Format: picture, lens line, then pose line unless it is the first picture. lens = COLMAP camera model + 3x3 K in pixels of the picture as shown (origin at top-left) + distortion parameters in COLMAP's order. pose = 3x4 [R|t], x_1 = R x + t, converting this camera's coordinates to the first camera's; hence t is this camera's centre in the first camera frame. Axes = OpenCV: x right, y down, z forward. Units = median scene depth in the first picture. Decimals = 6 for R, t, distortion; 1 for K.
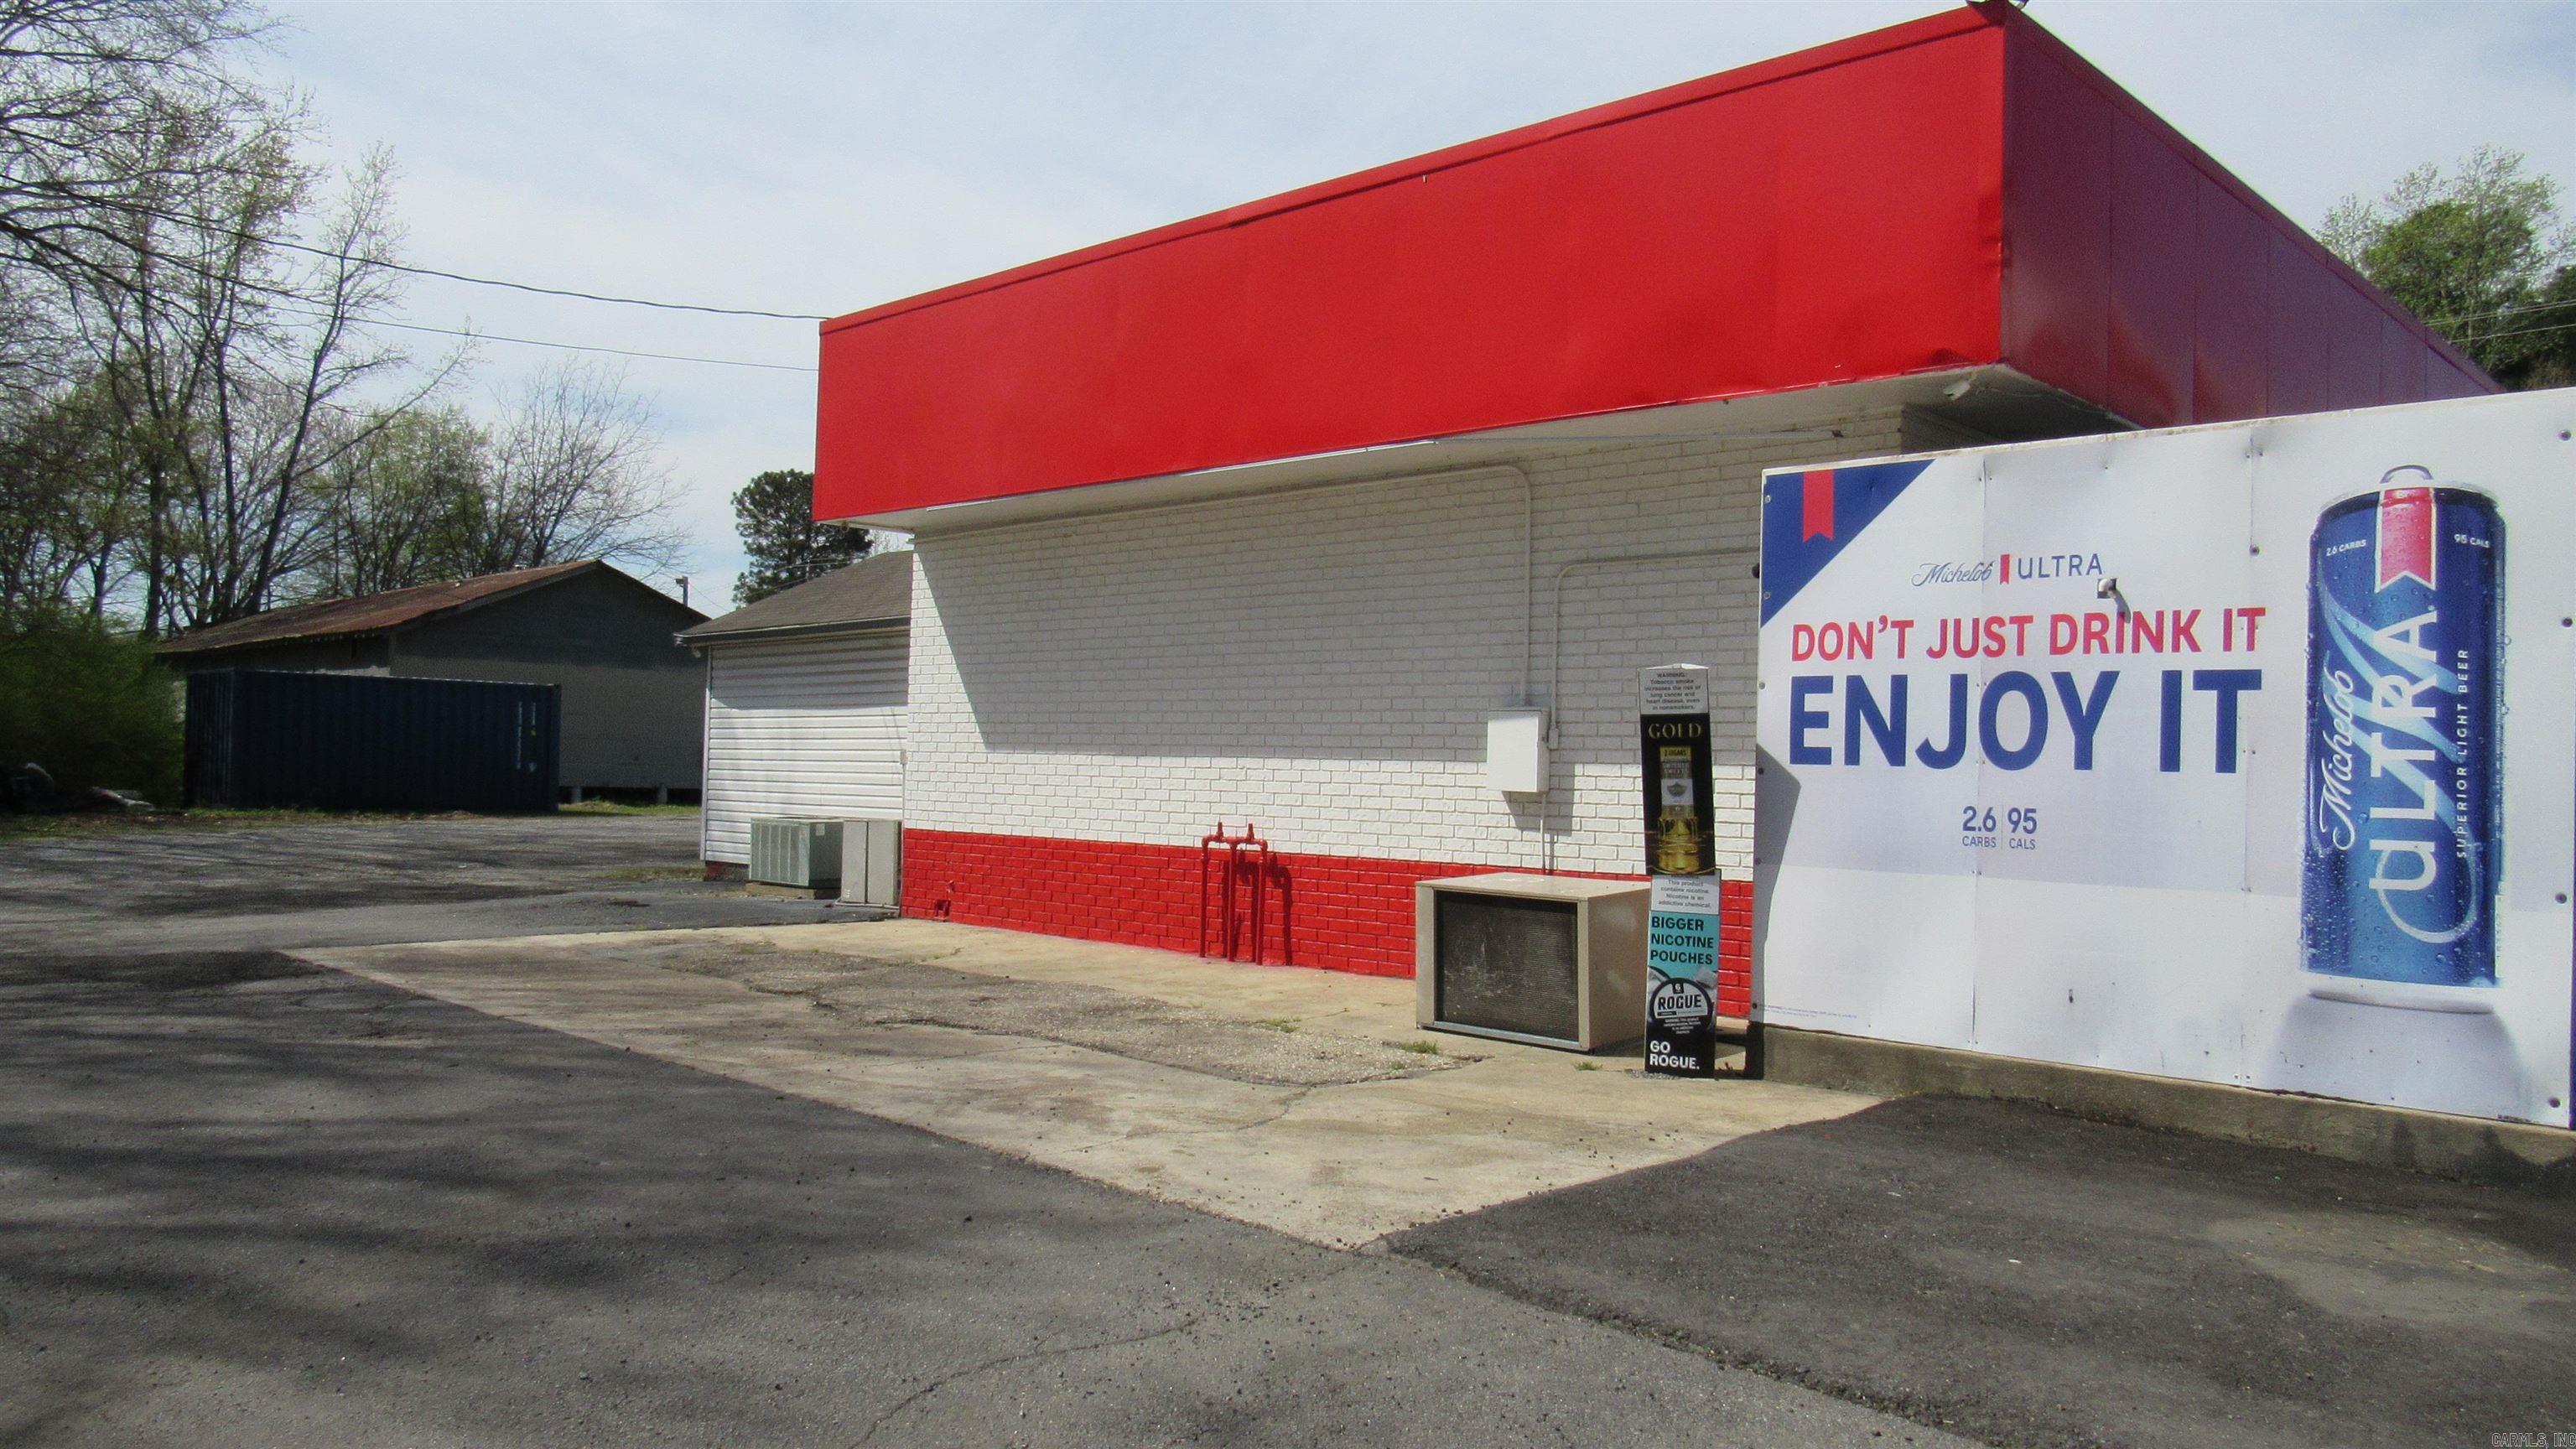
lens RADIAL K [[1866.9, 0, 1292.8], [0, 1866.9, 737.4], [0, 0, 1]] dist [-0.025026, 0.013720]
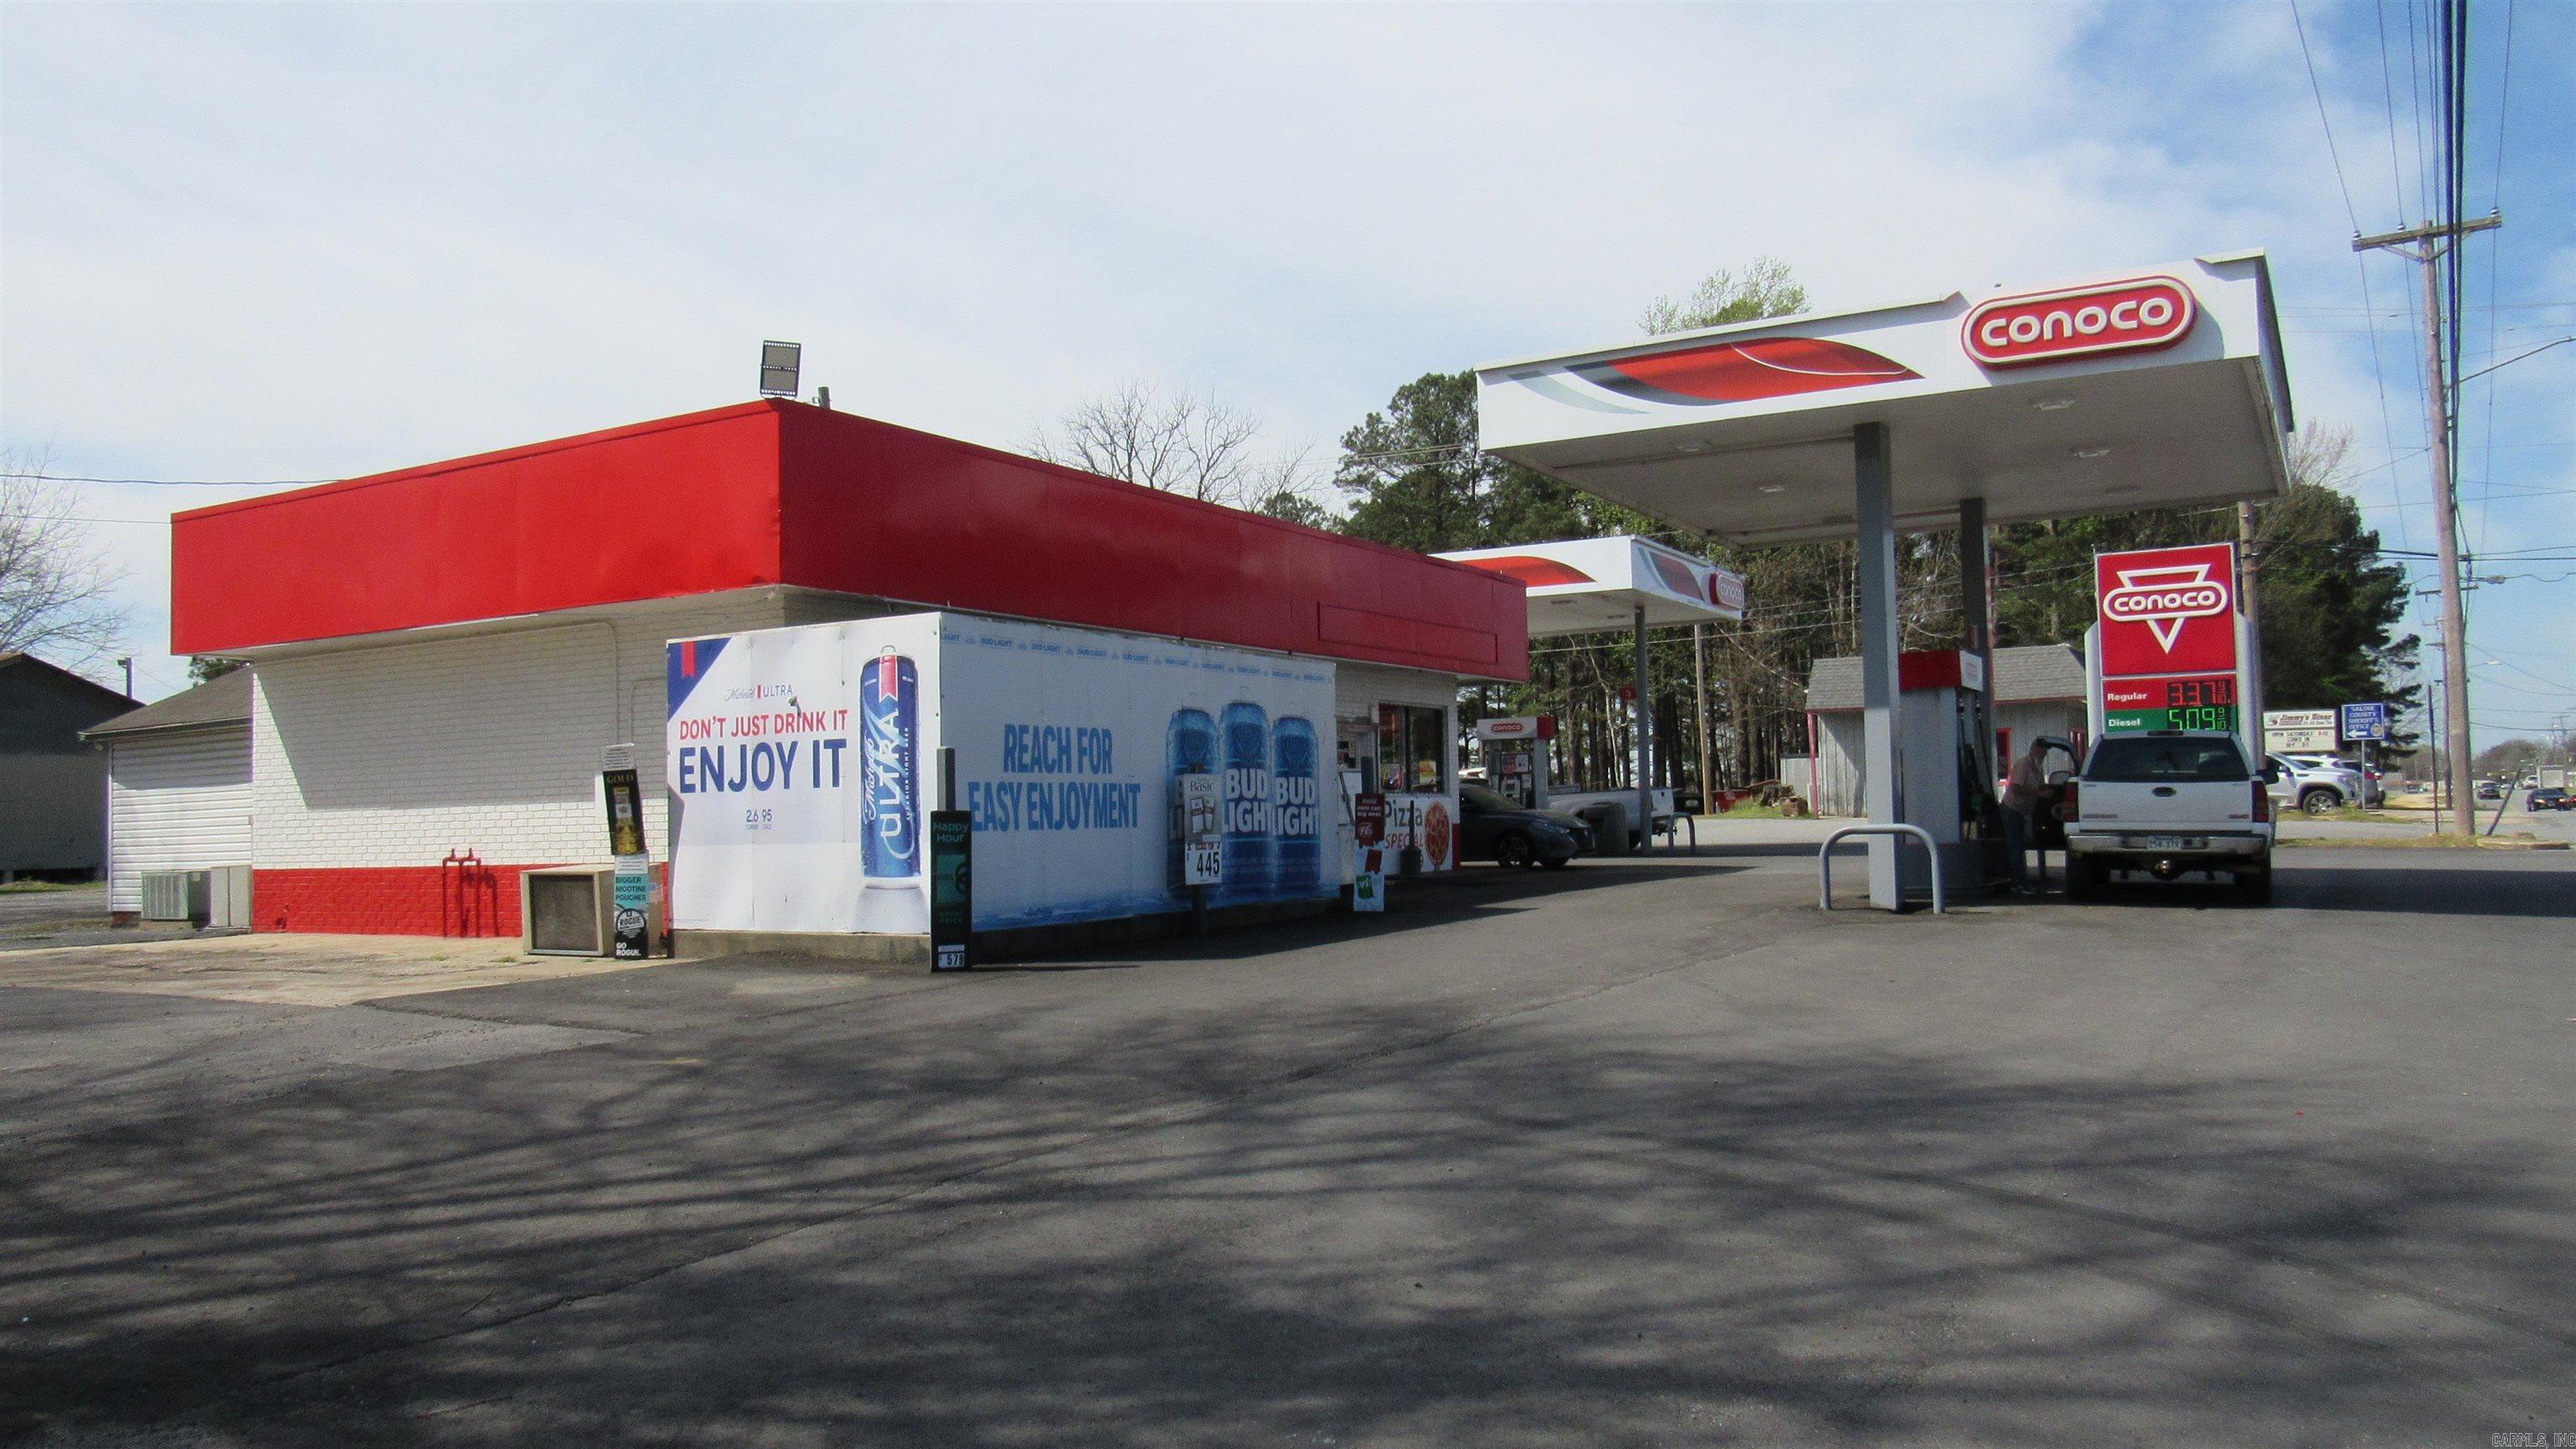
lens RADIAL K [[1887.0, 0, 1288.0], [0, 1887.0, 724.5], [0, 0, 1]] dist [-0.003403, -0.003923]
pose [[0.973707, -0.044591, 0.223395, 0.445025], [0.050493, 0.998508, -0.020775, 0.015506], [-0.222136, 0.031508, 0.974507, -1.043034]]
